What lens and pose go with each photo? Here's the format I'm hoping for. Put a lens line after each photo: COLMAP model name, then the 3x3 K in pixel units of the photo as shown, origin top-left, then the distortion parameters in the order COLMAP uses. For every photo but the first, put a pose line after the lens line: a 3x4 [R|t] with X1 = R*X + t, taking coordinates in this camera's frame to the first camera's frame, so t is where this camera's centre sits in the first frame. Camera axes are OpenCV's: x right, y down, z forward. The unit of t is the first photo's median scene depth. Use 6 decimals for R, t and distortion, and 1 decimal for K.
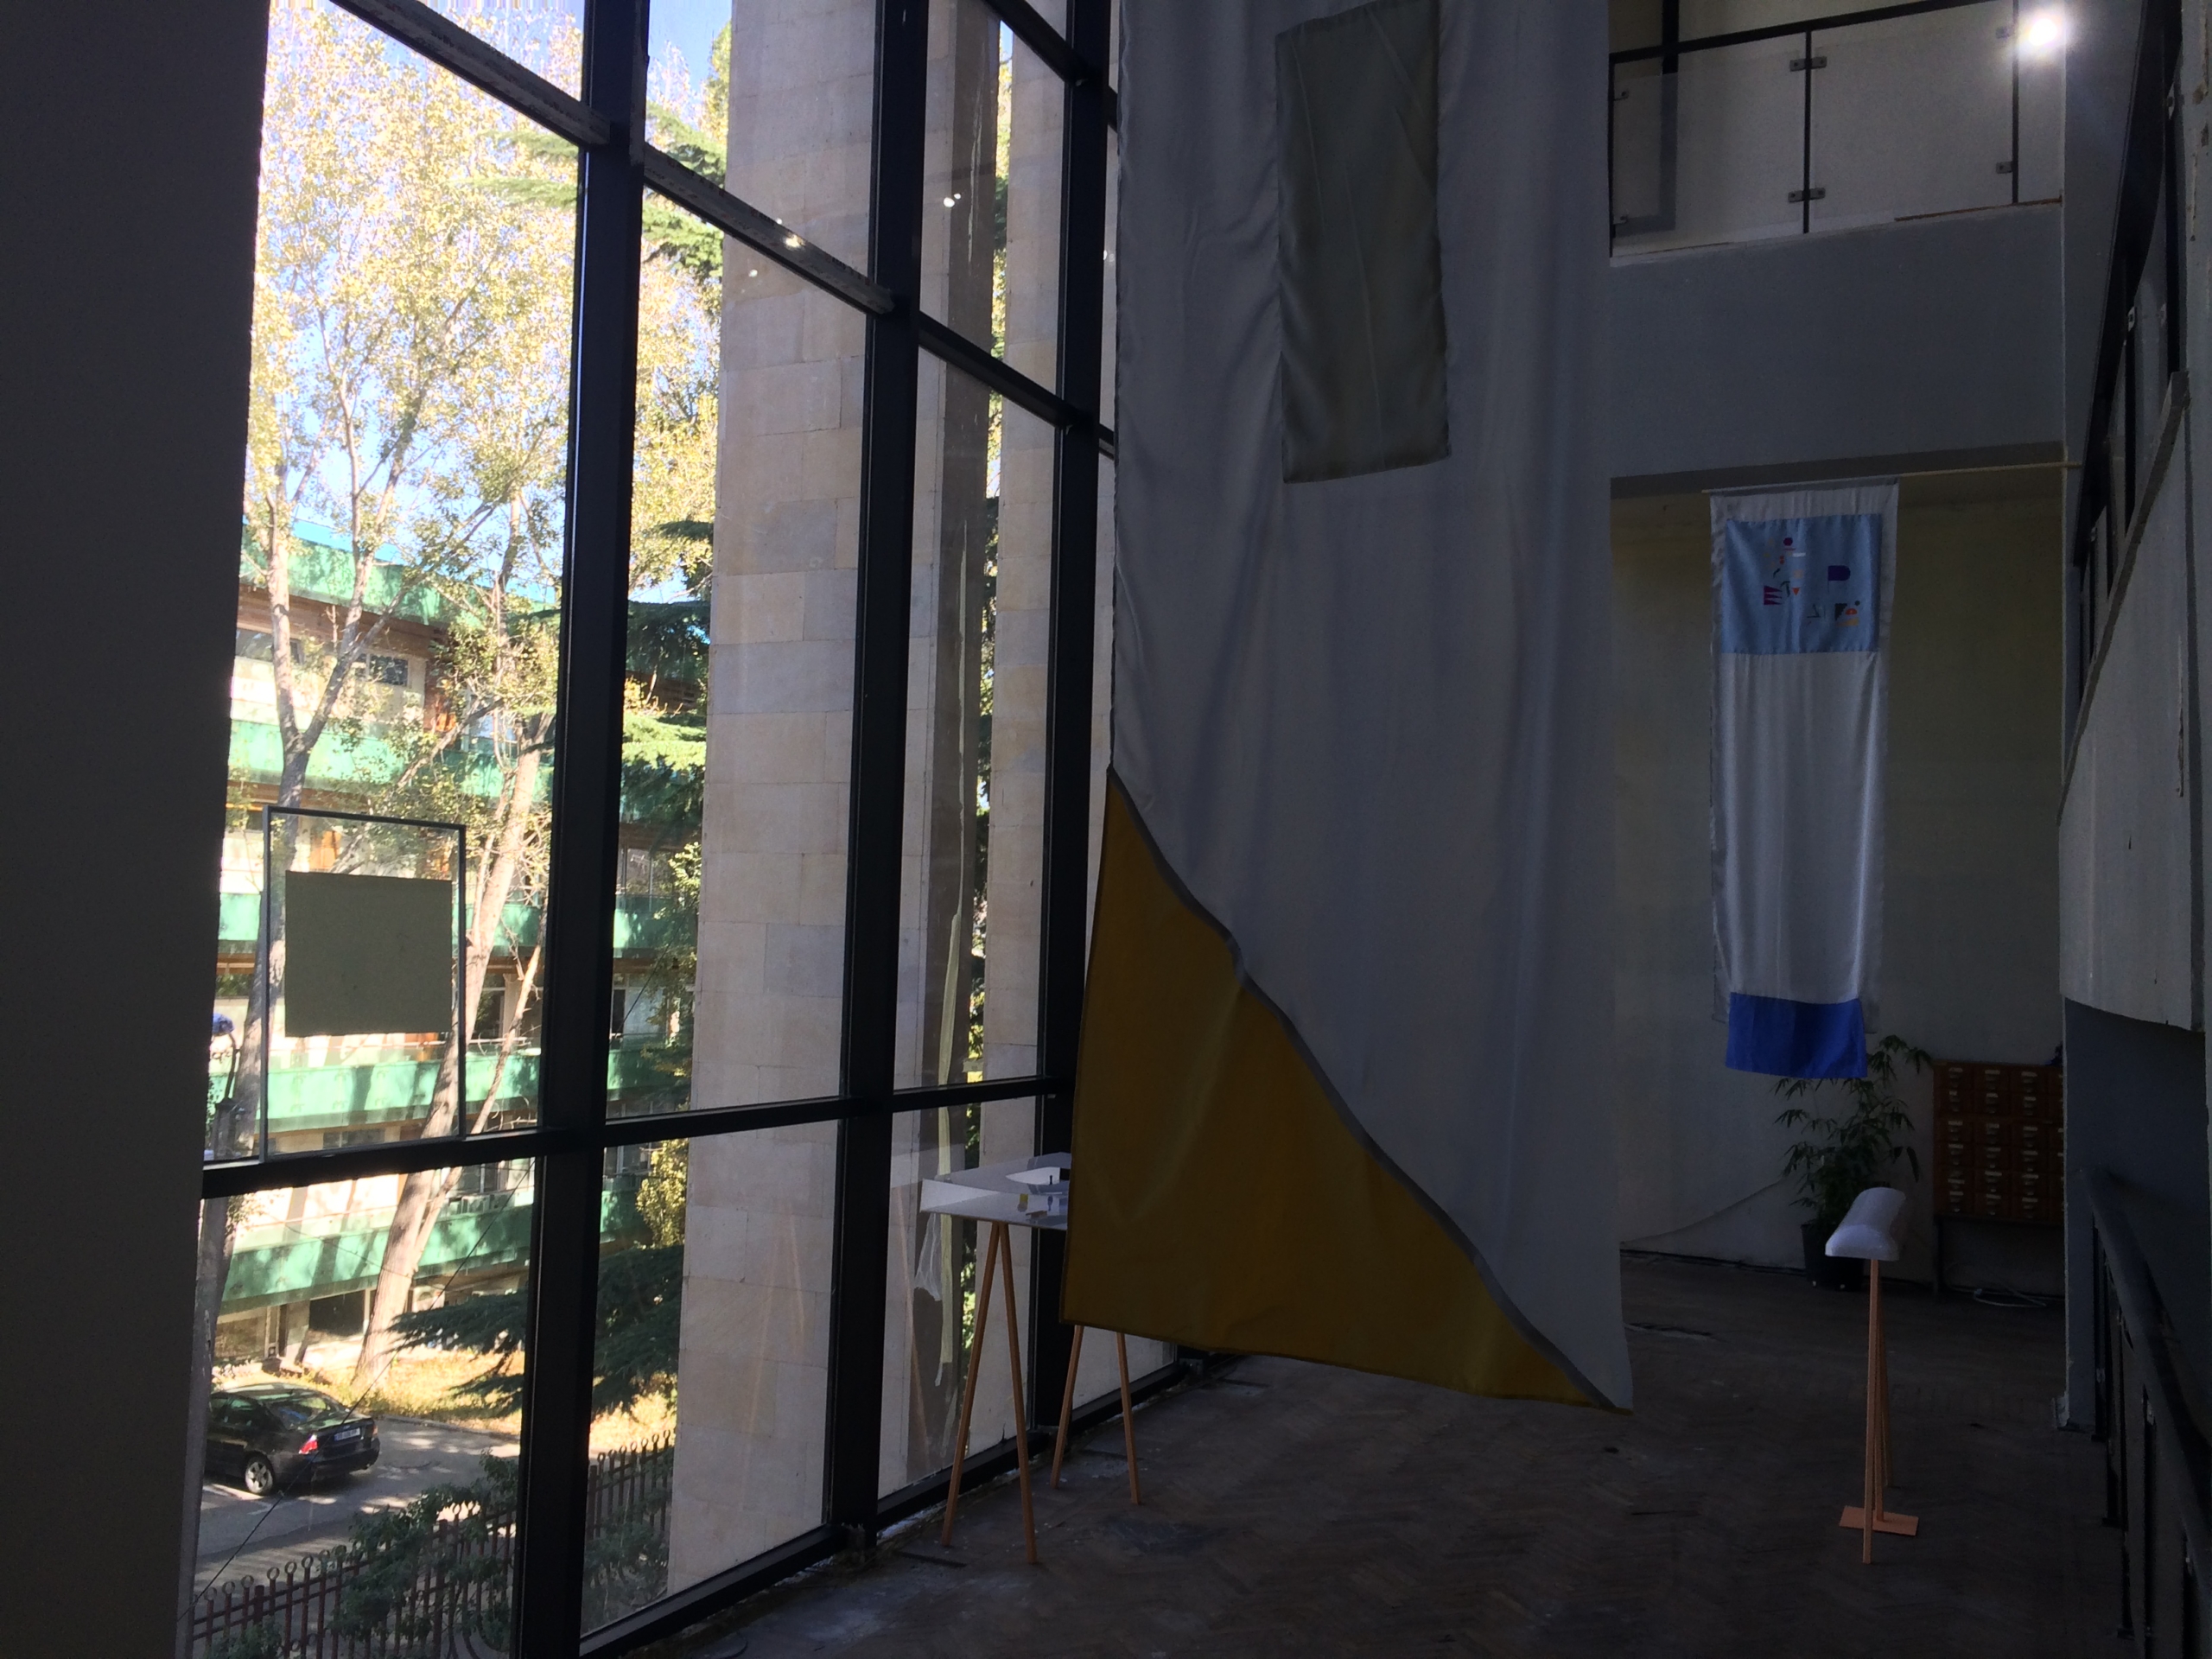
lens RADIAL K [[1886.7, 0, 1105.4], [0, 1886.7, 831.0], [0, 0, 1]] dist [-0.005223, -0.004902]
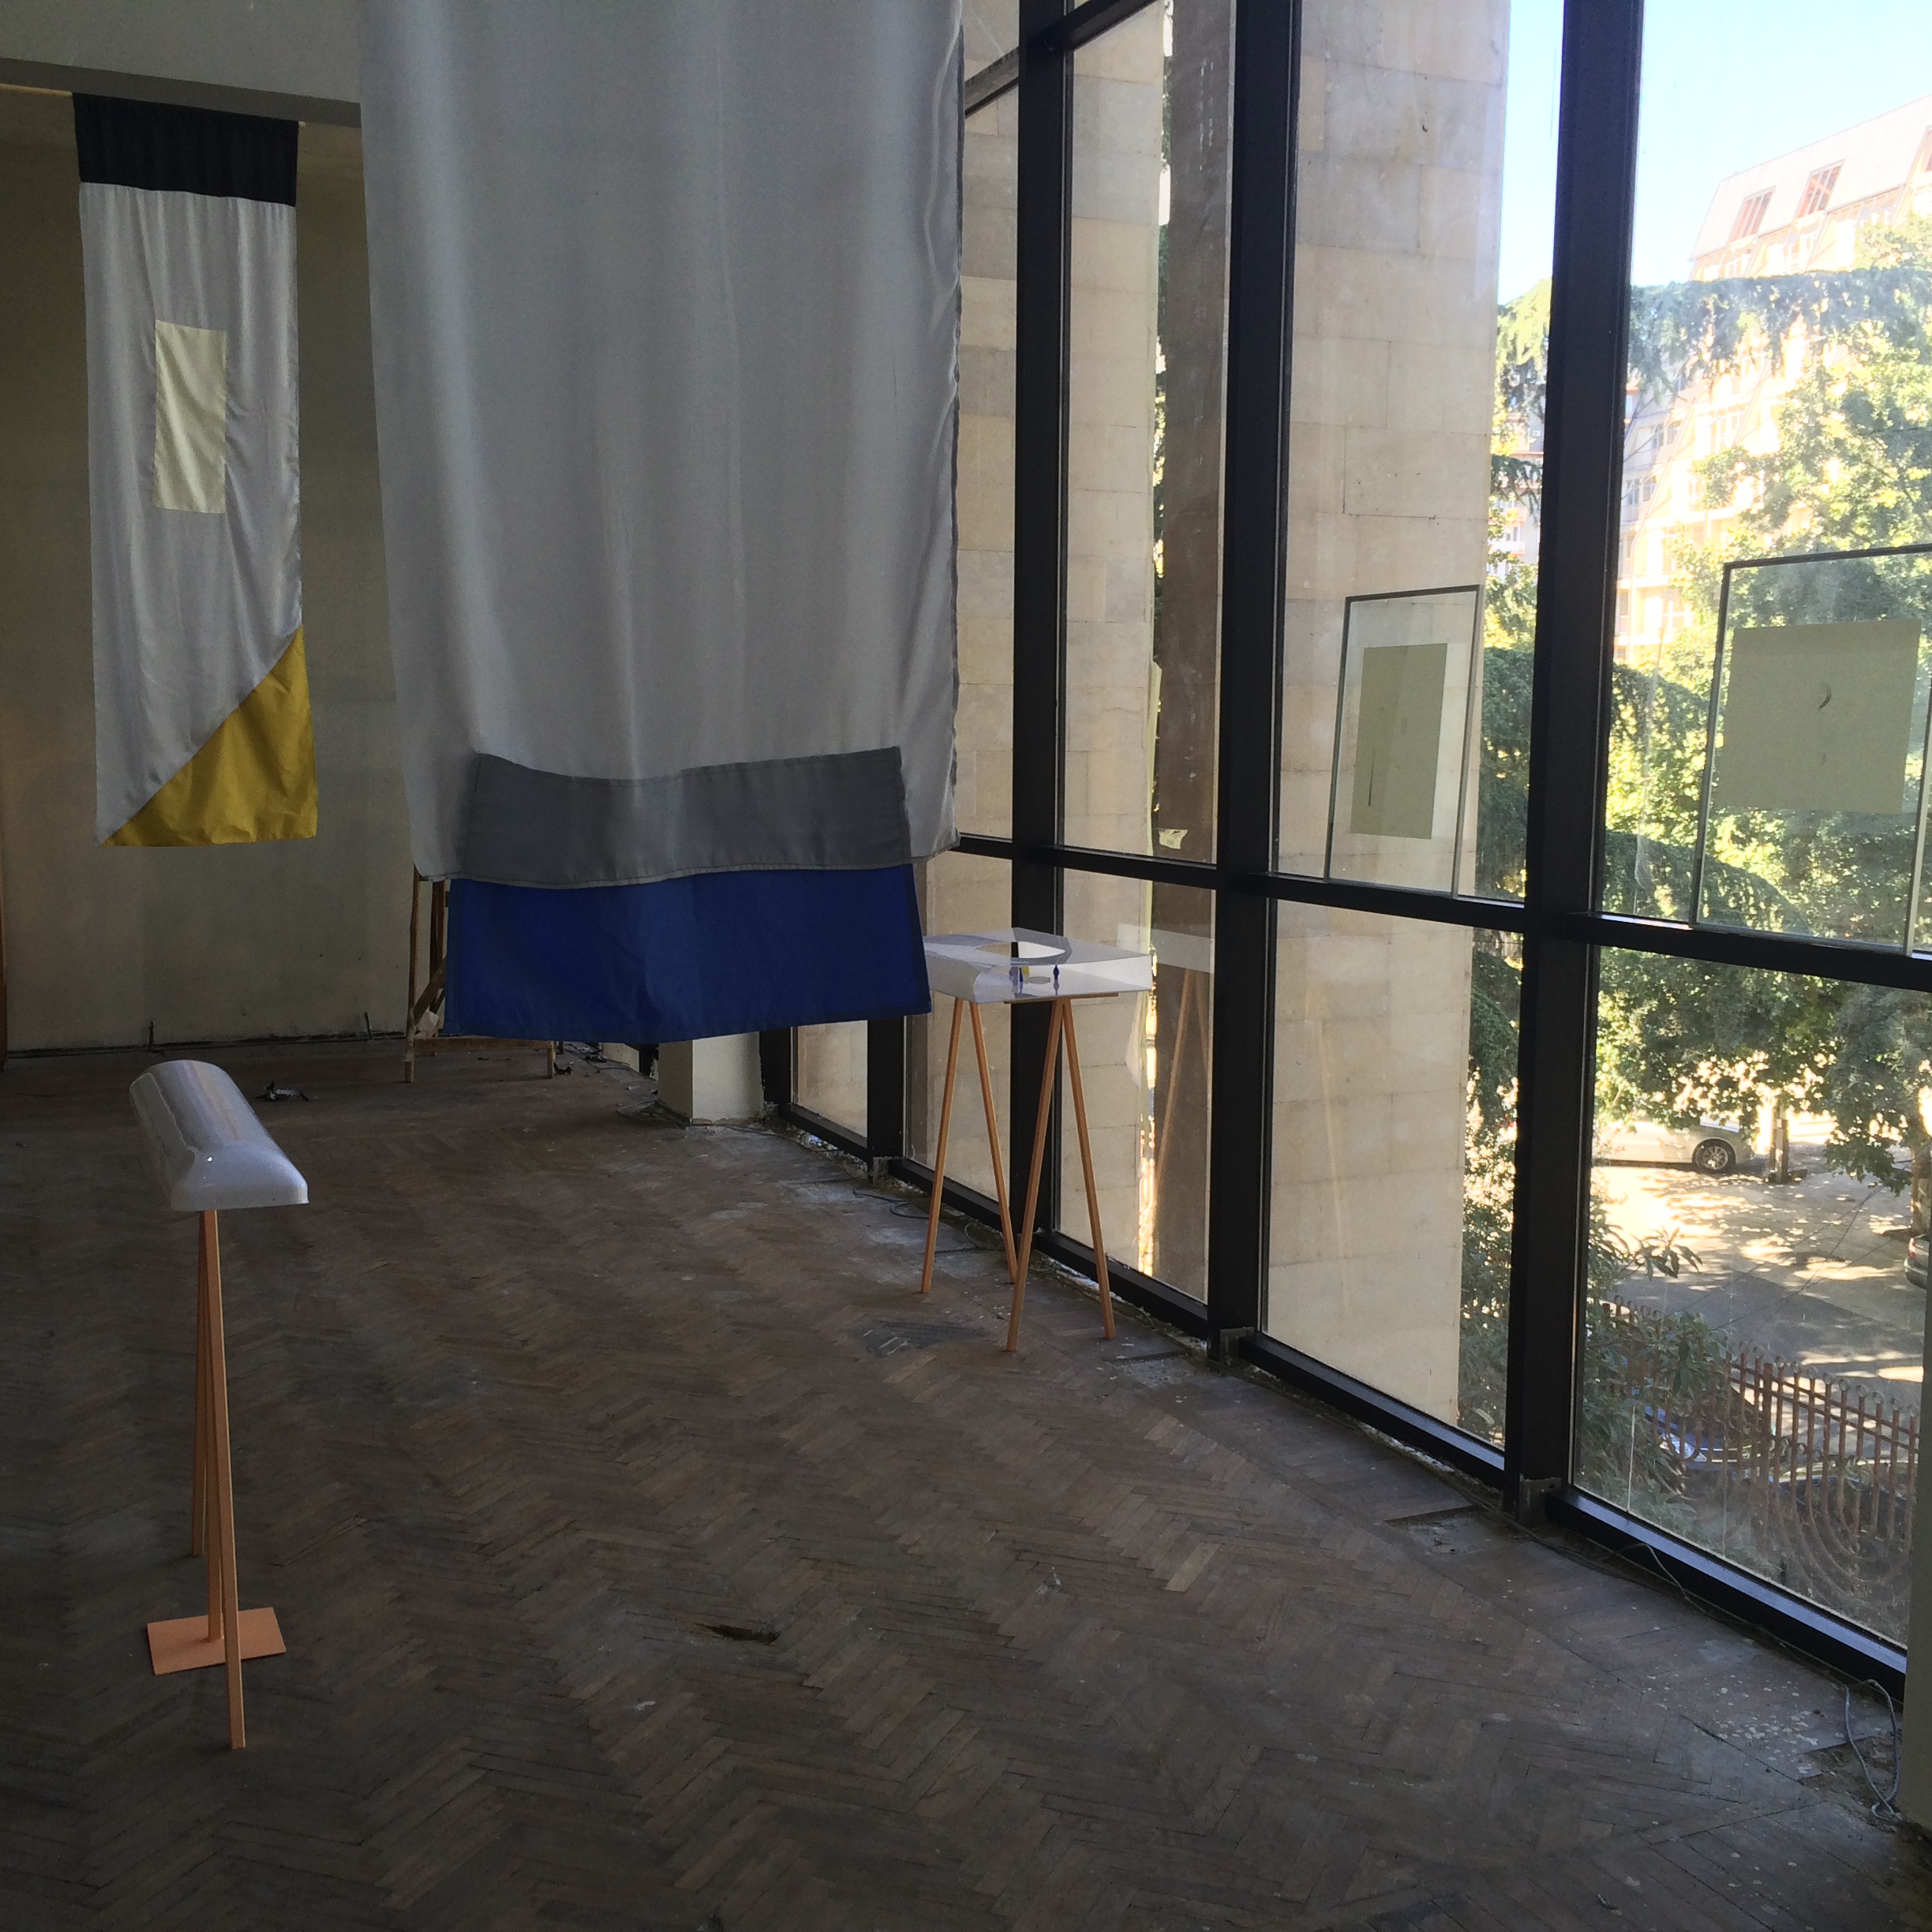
lens RADIAL K [[2096.9, 0, 964.3], [0, 2096.9, 969.7], [0, 0, 1]] dist [0.010981, 0.000000]
pose [[-0.635481, 0.060354, -0.769754, 0.776043], [0.020224, 0.997899, 0.061545, 0.131124], [0.771851, 0.023543, -0.635367, 1.638088]]
